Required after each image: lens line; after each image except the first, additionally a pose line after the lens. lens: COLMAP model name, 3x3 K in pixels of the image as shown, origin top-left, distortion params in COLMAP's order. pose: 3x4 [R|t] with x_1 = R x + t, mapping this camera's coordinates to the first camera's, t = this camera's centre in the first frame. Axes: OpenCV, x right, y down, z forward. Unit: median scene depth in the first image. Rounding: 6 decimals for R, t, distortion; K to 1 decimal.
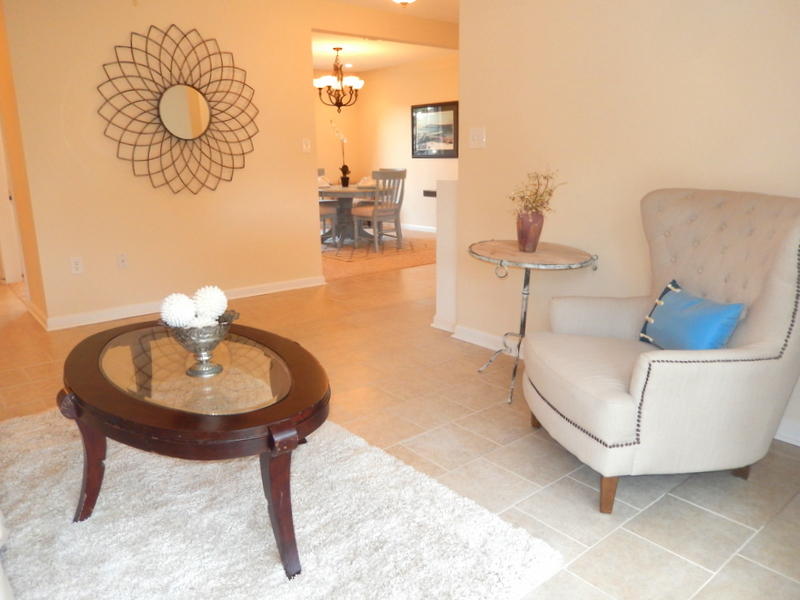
lens RADIAL K [[613.2, 0, 400.4], [0, 613.2, 302.8], [0, 0, 1]] dist [0.001634, -0.003270]
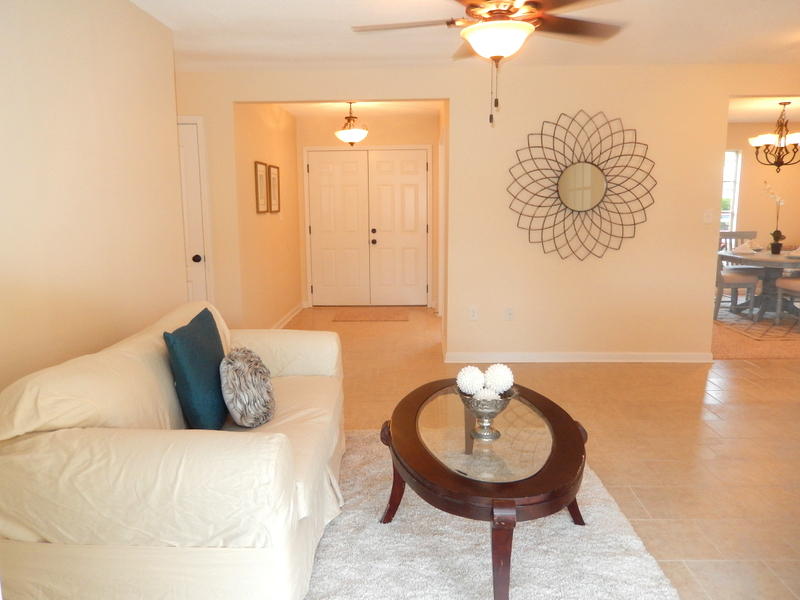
lens RADIAL K [[613.2, 0, 408.1], [0, 613.2, 301.0], [0, 0, 1]] dist [0.001634, -0.003270]
pose [[0.752248, 0.118790, -0.648083, 0.149455], [-0.158390, 0.987373, -0.002867, -0.057117], [0.639559, 0.104806, 0.761564, -0.010818]]
